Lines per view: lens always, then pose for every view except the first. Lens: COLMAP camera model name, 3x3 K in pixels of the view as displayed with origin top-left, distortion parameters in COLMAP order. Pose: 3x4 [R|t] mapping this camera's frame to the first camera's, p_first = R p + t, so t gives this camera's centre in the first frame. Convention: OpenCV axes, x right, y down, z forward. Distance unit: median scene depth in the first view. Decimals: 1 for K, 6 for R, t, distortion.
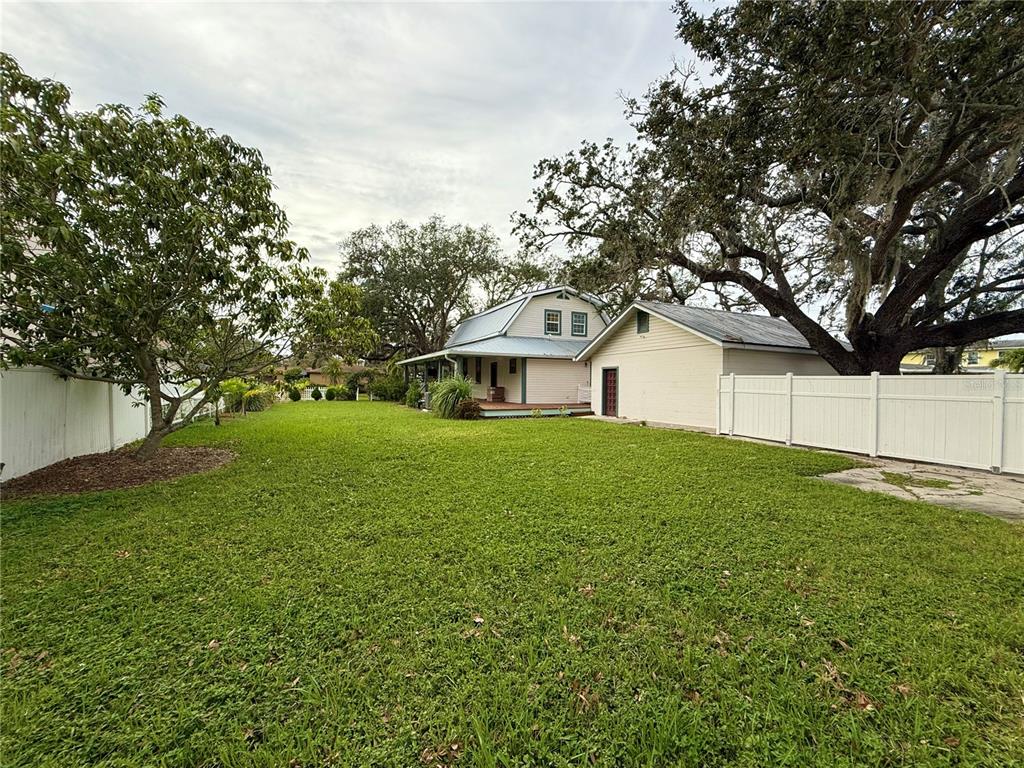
lens RADIAL K [[406.9, 0, 514.3], [0, 406.9, 382.8], [0, 0, 1]] dist [-0.003447, 0.000184]
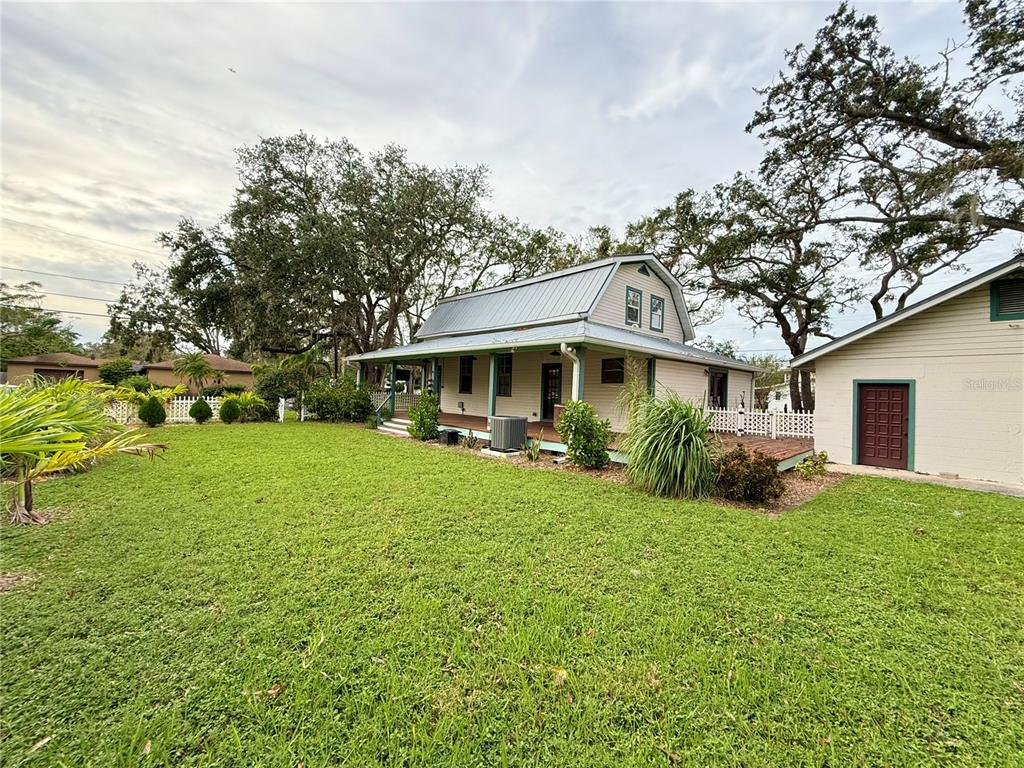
lens RADIAL K [[406.9, 0, 512.3], [0, 406.9, 385.2], [0, 0, 1]] dist [-0.003447, 0.000184]
pose [[0.954646, 0.026552, 0.296556, -0.796960], [-0.024214, 0.999640, -0.011553, -0.024005], [-0.296756, 0.003848, 0.954946, 1.176151]]
